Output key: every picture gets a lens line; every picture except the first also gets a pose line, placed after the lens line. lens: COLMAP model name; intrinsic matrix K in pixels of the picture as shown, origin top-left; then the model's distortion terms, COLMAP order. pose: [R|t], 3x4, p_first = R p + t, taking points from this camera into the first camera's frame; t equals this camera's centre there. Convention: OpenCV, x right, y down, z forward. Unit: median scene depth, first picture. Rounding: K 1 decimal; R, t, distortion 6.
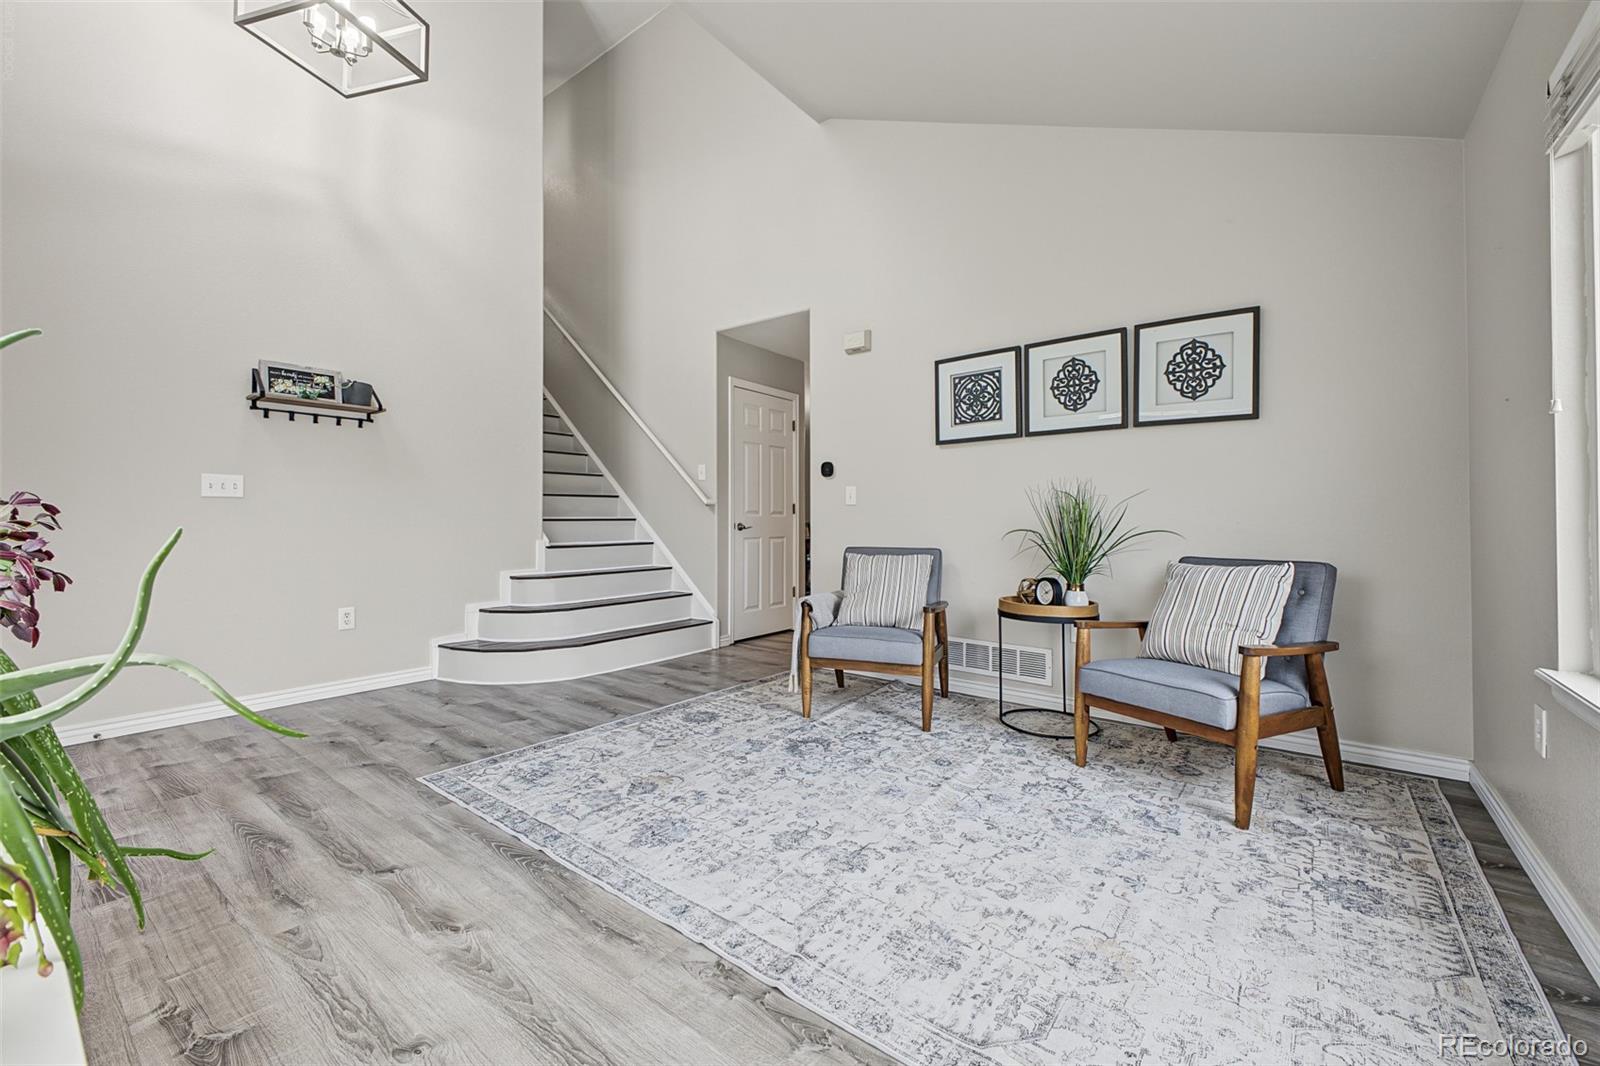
lens RADIAL K [[637.4, 0, 800.1], [0, 637.4, 518.4], [0, 0, 1]] dist [0.025946, -0.005978]
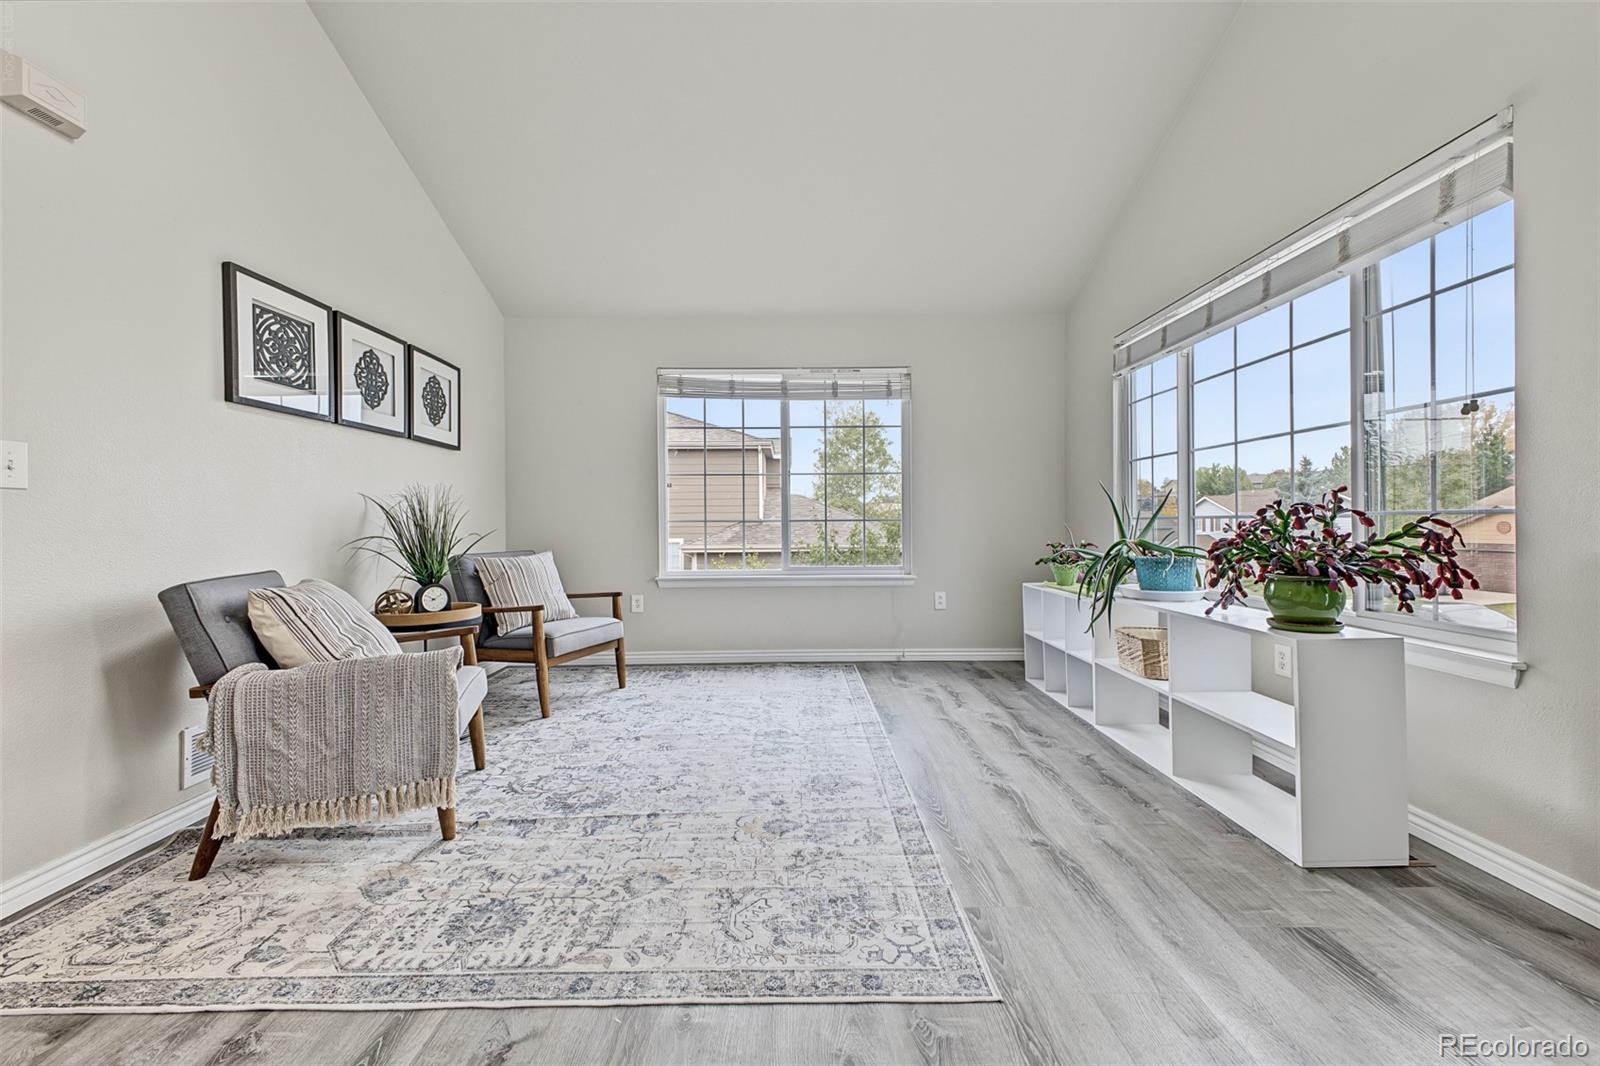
lens RADIAL K [[637.4, 0, 796.9], [0, 637.4, 525.8], [0, 0, 1]] dist [0.025946, -0.005978]
pose [[-0.620580, 0.003095, 0.784137, -0.734845], [0.005984, 0.999982, 0.000789, 0.006474], [-0.784120, 0.005182, -0.620588, 1.181430]]
